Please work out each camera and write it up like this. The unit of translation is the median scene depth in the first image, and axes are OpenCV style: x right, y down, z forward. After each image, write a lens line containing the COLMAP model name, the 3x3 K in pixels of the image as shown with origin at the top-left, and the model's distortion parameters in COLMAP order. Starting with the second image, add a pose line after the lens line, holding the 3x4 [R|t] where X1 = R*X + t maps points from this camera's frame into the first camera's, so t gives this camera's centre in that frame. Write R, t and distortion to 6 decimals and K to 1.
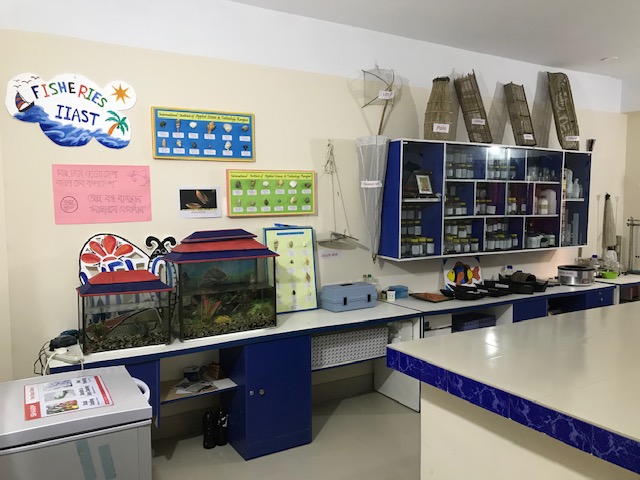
lens RADIAL K [[523.3, 0, 323.1], [0, 523.3, 242.7], [0, 0, 1]] dist [0.001820, -0.011923]
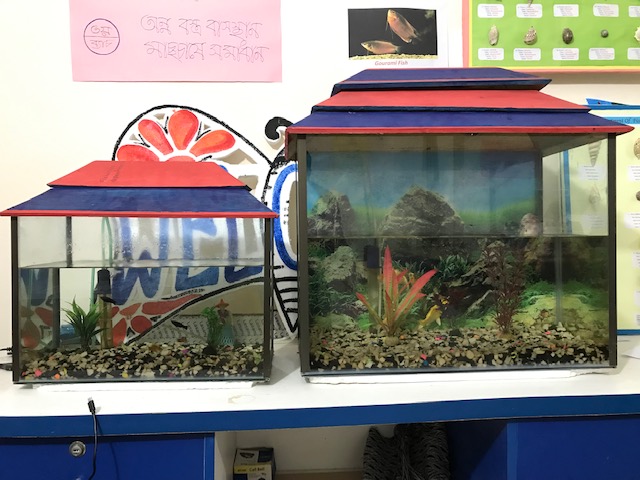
lens RADIAL K [[523.3, 0, 323.6], [0, 523.3, 235.8], [0, 0, 1]] dist [0.001820, -0.011923]
pose [[0.891437, 0.007438, -0.453083, -0.102740], [-0.040347, 0.997197, -0.063011, 0.110109], [0.451344, 0.074450, 0.889239, 0.648654]]
